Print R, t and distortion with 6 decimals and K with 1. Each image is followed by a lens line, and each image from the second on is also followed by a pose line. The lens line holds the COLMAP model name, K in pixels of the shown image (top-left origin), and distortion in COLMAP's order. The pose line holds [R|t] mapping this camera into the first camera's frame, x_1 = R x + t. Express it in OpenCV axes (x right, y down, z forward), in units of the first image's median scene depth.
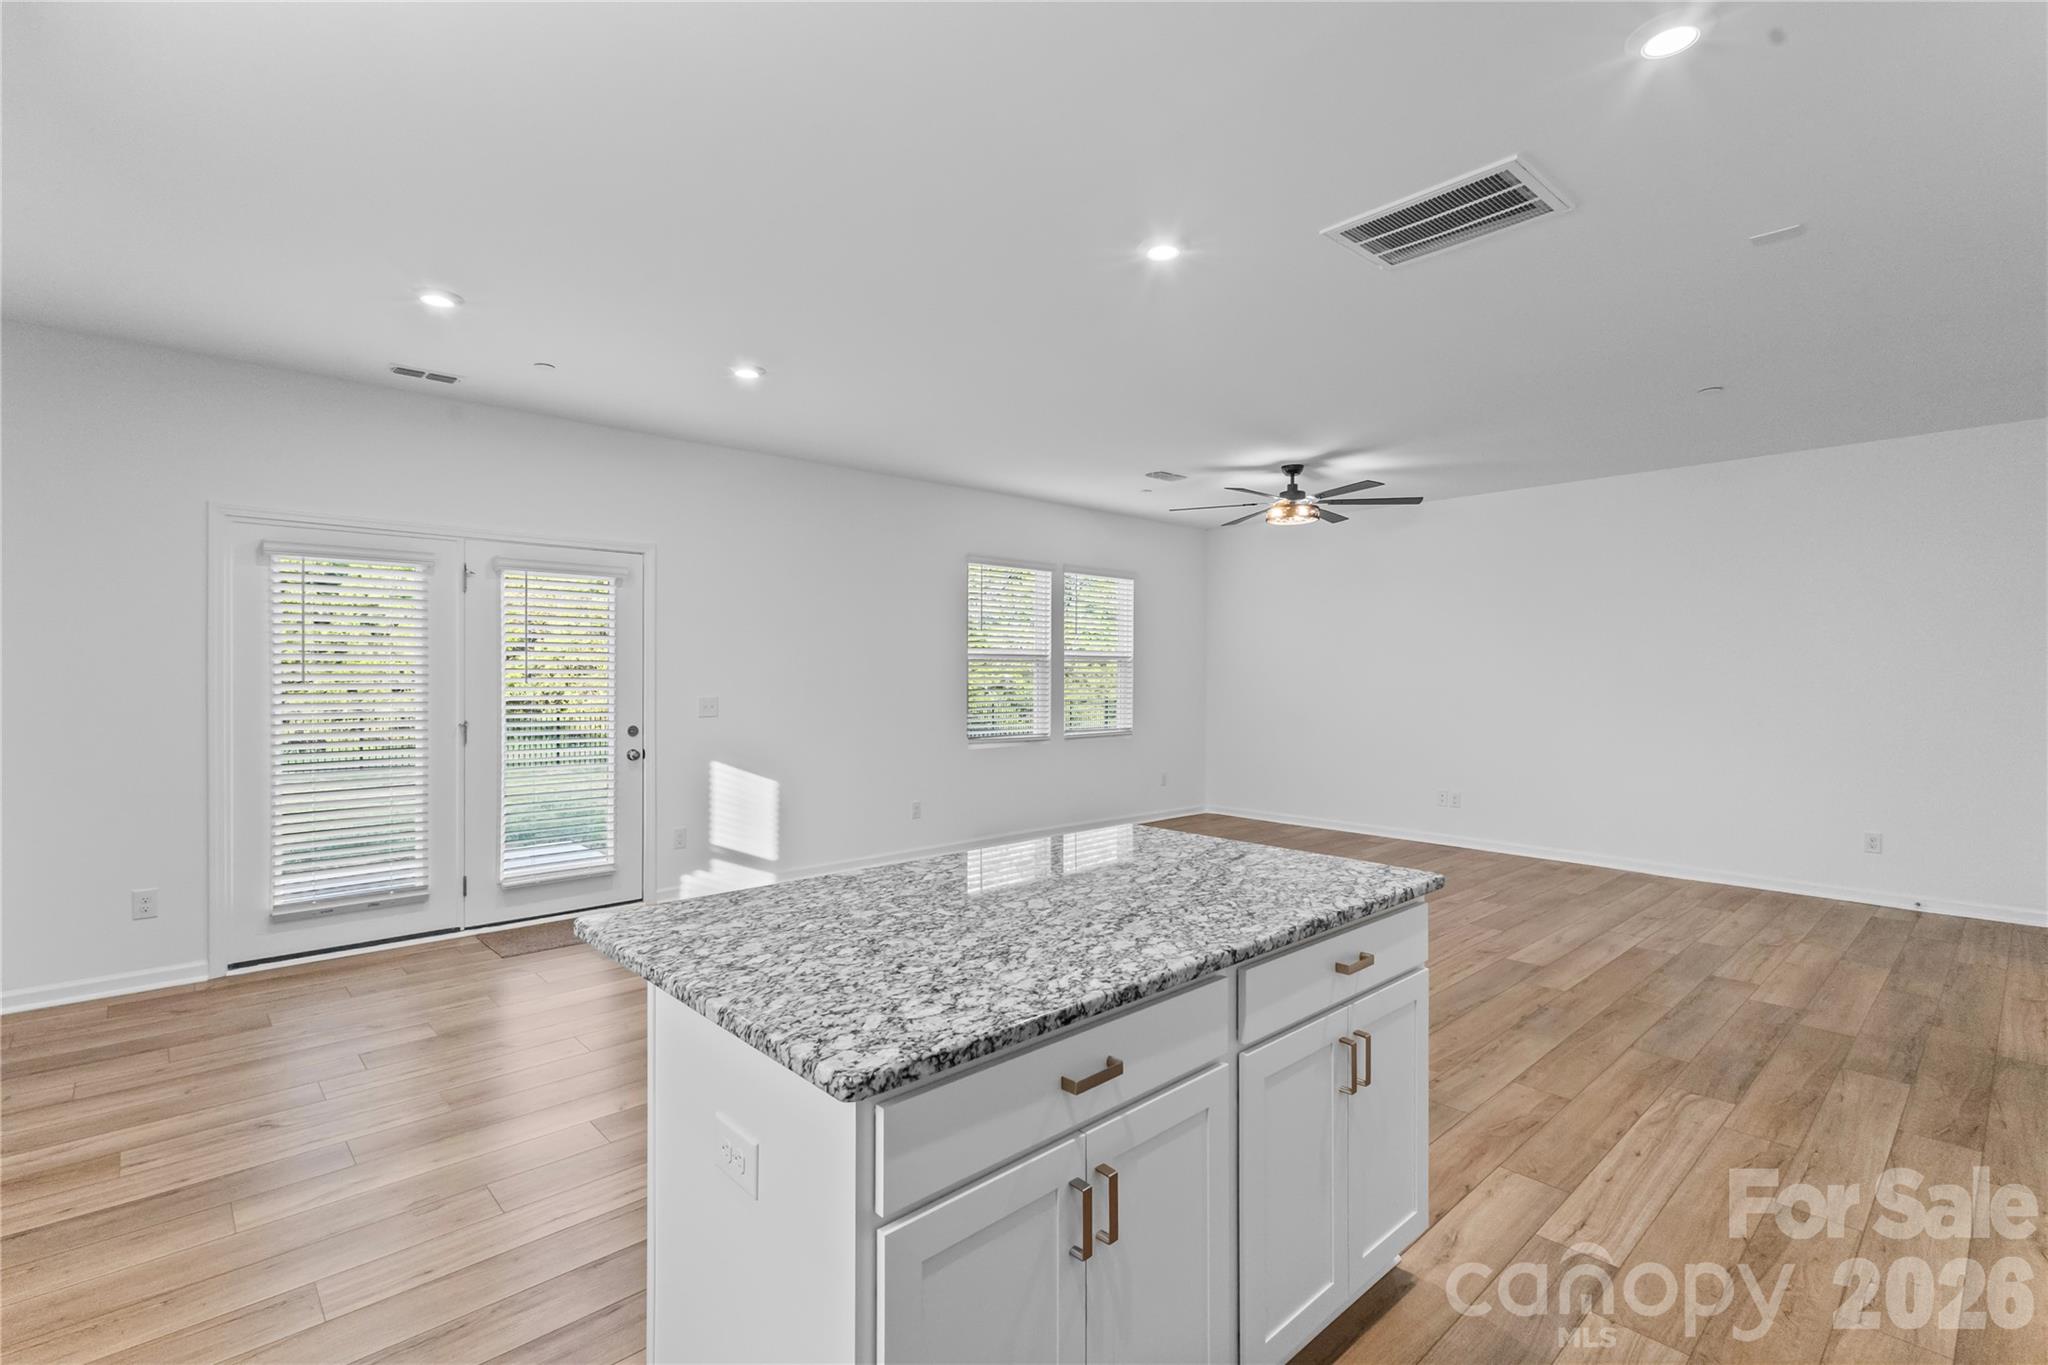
lens RADIAL K [[936.8, 0, 1015.3], [0, 936.8, 679.9], [0, 0, 1]] dist [0.019360, -0.007193]
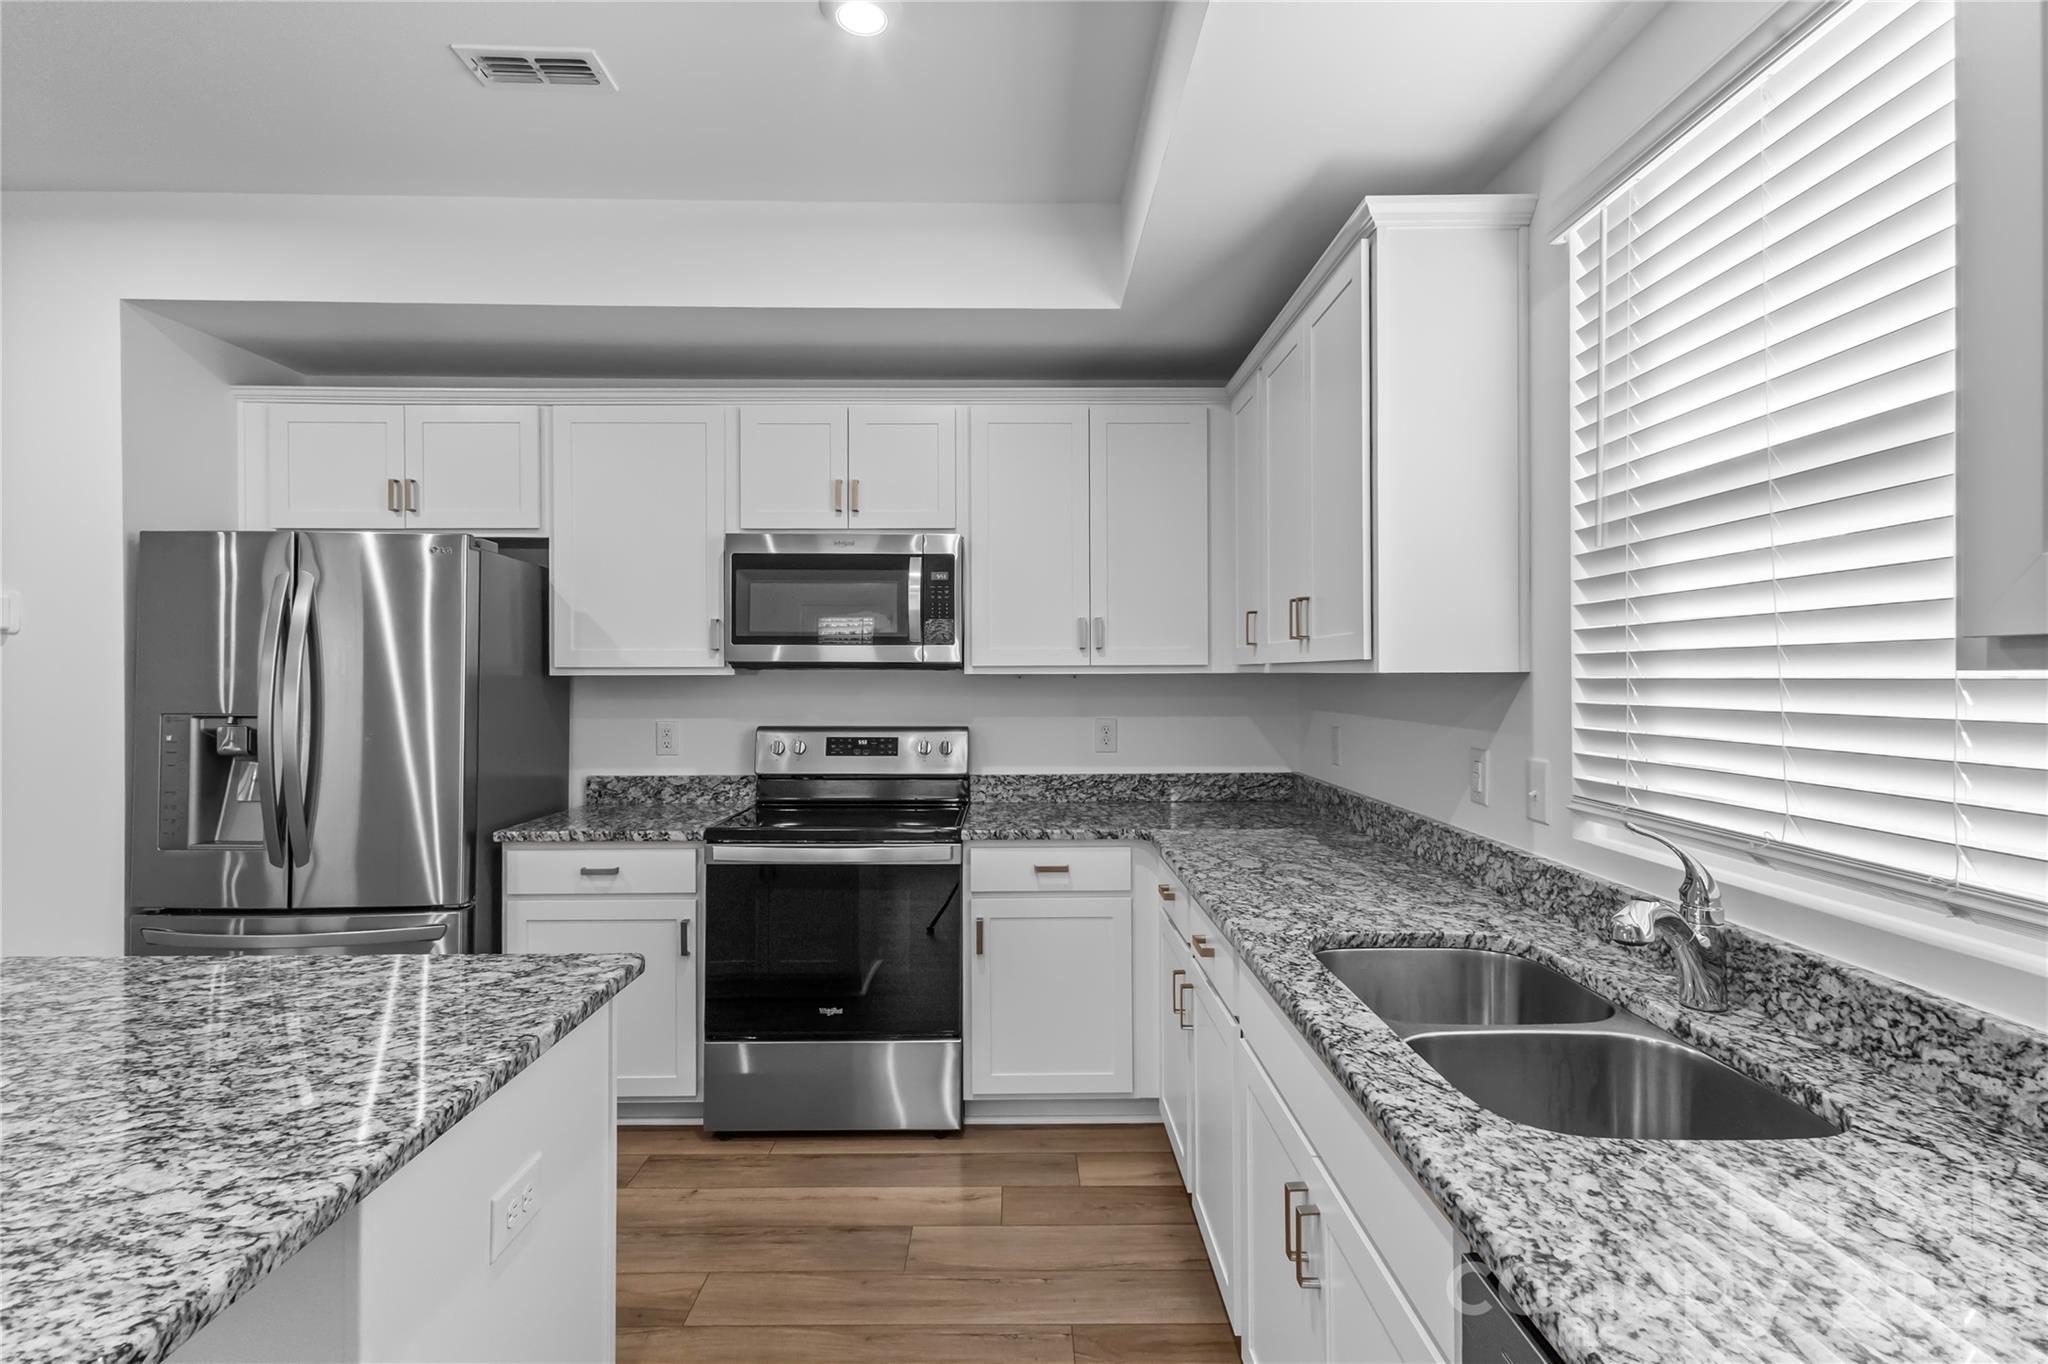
lens RADIAL K [[945.7, 0, 1026.7], [0, 945.7, 671.0], [0, 0, 1]] dist [0.002038, -0.000077]
pose [[-0.745529, -0.000285, 0.666473, -0.562357], [0.007453, 0.999934, 0.008765, -0.007081], [-0.666432, 0.011502, -0.745477, 0.596798]]
